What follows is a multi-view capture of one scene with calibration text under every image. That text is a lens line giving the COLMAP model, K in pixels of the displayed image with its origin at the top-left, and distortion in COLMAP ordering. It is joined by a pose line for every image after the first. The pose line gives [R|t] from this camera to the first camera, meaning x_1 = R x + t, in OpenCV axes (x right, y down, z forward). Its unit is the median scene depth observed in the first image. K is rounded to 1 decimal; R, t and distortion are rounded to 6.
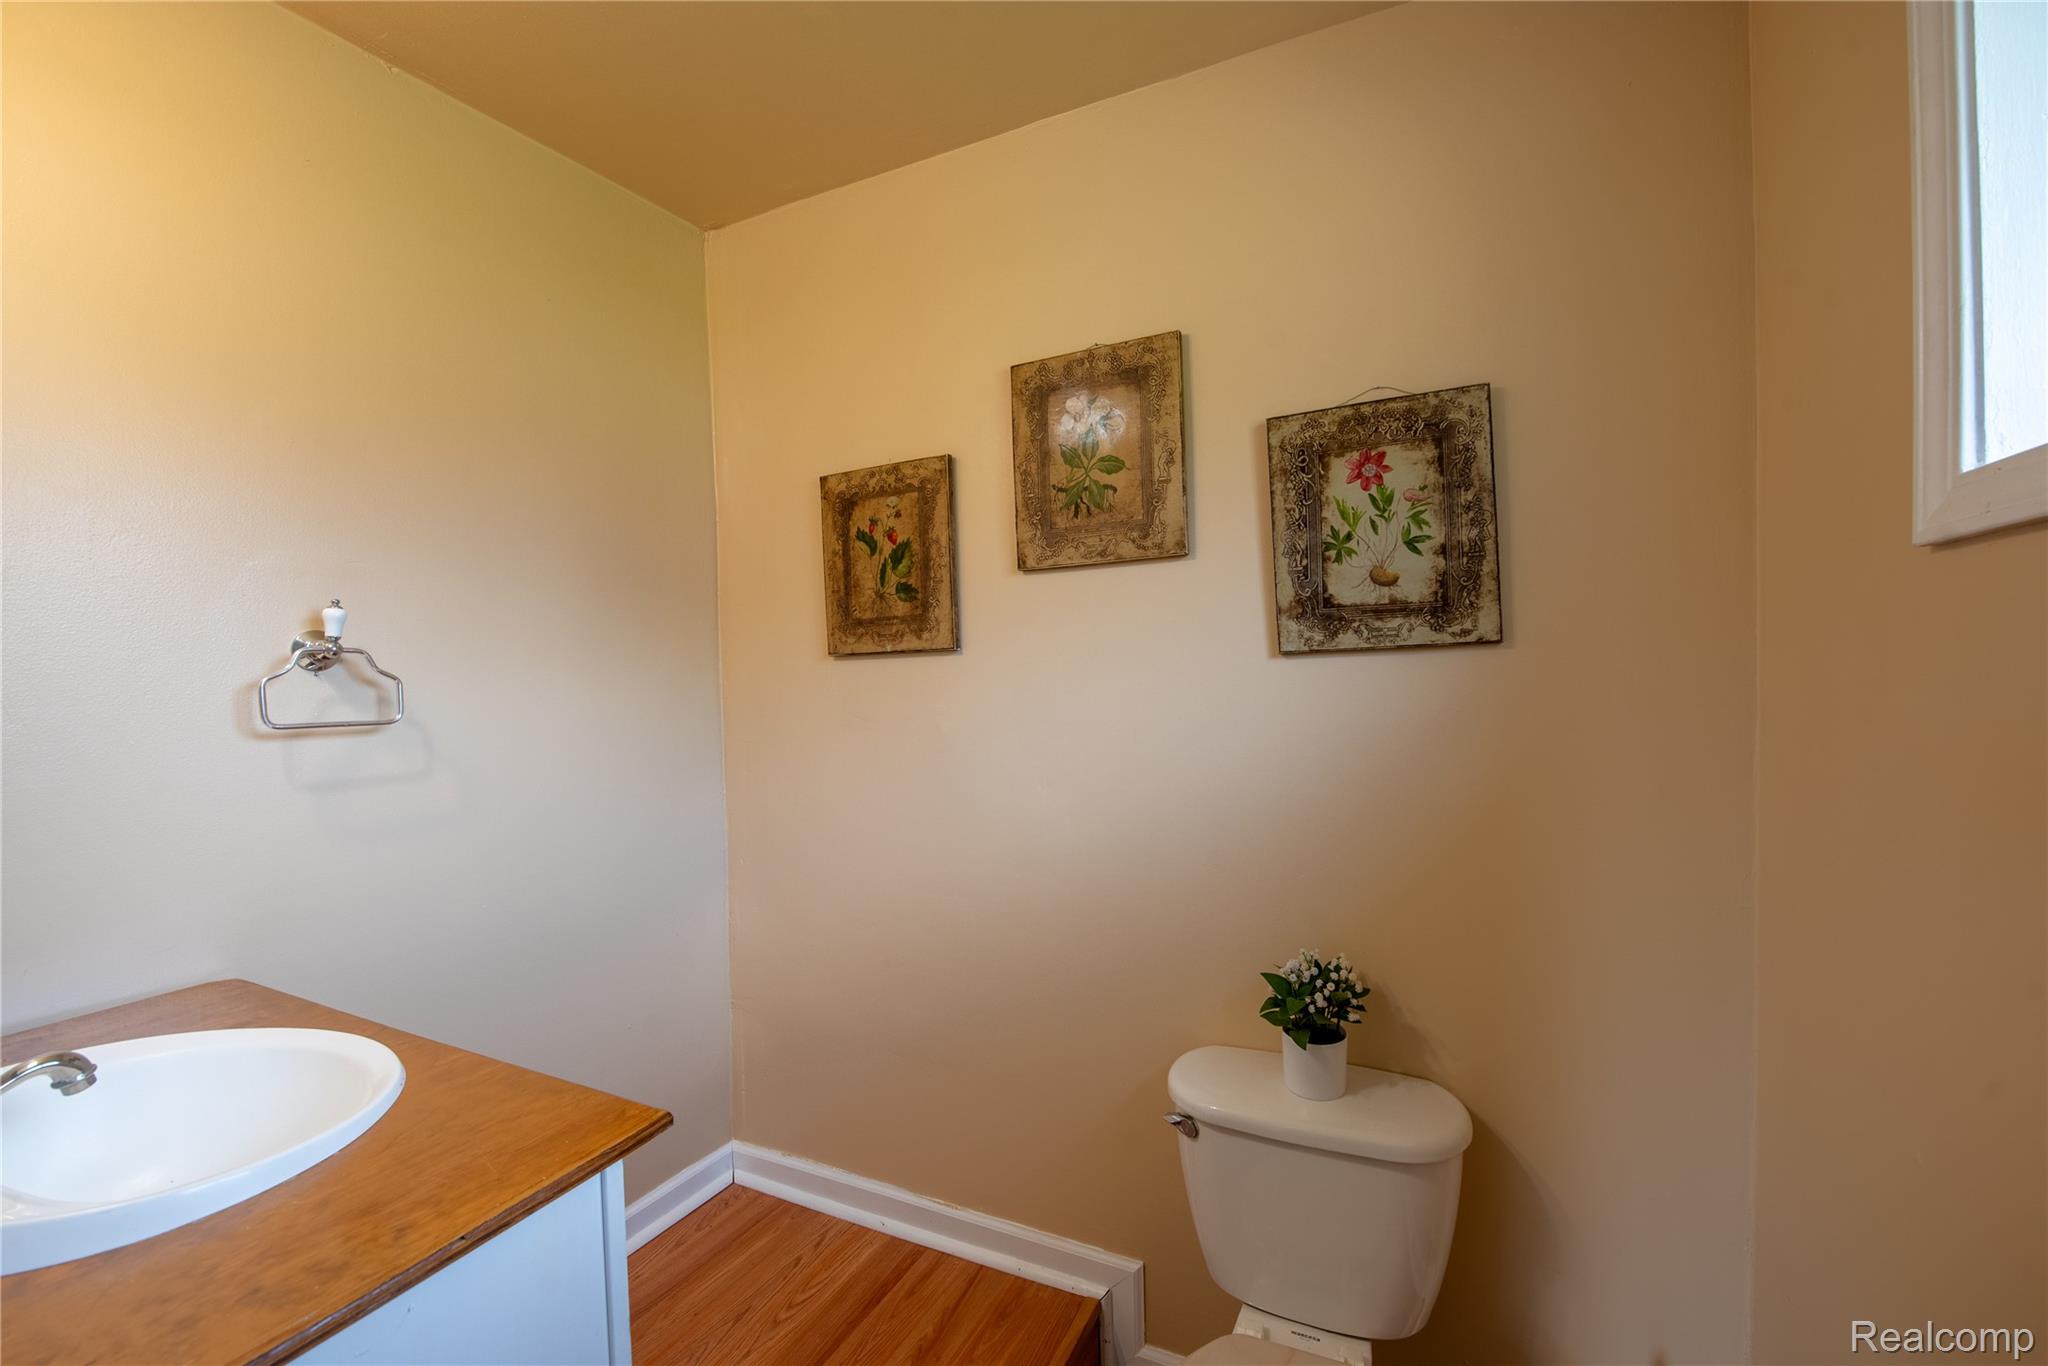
lens RADIAL K [[823.4, 0, 1024.1], [0, 823.4, 688.1], [0, 0, 1]] dist [-0.008548, -0.002400]
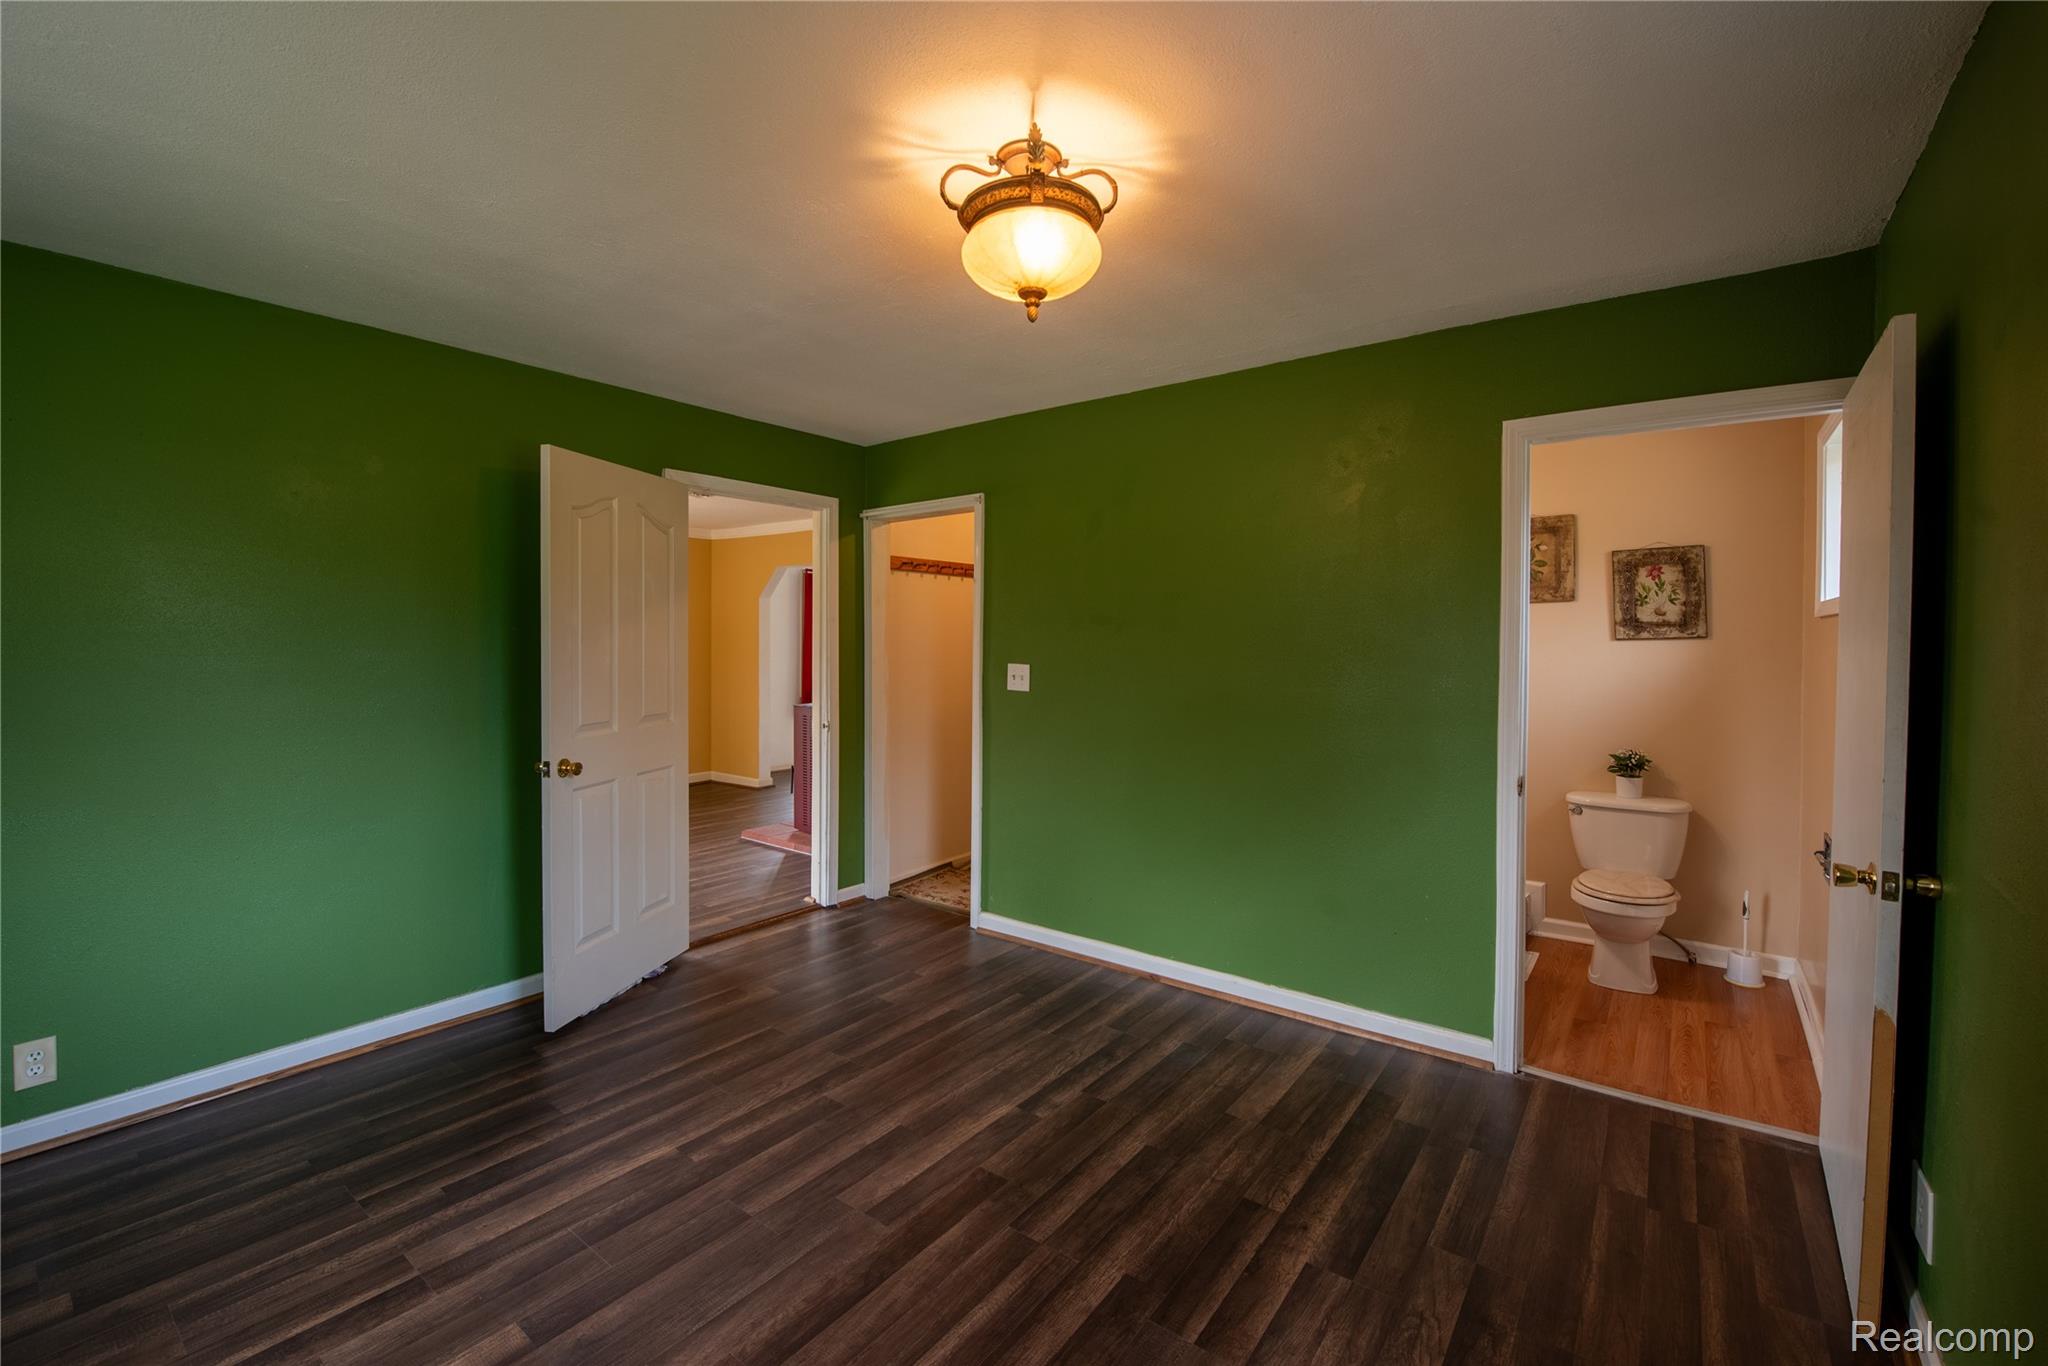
lens RADIAL K [[823.4, 0, 1057.8], [0, 823.4, 644.1], [0, 0, 1]] dist [-0.008548, -0.002400]
pose [[0.980527, 0.026231, -0.194627, -0.974812], [-0.029043, 0.999511, -0.011608, 0.059159], [0.194227, 0.017034, 0.980809, -2.019192]]
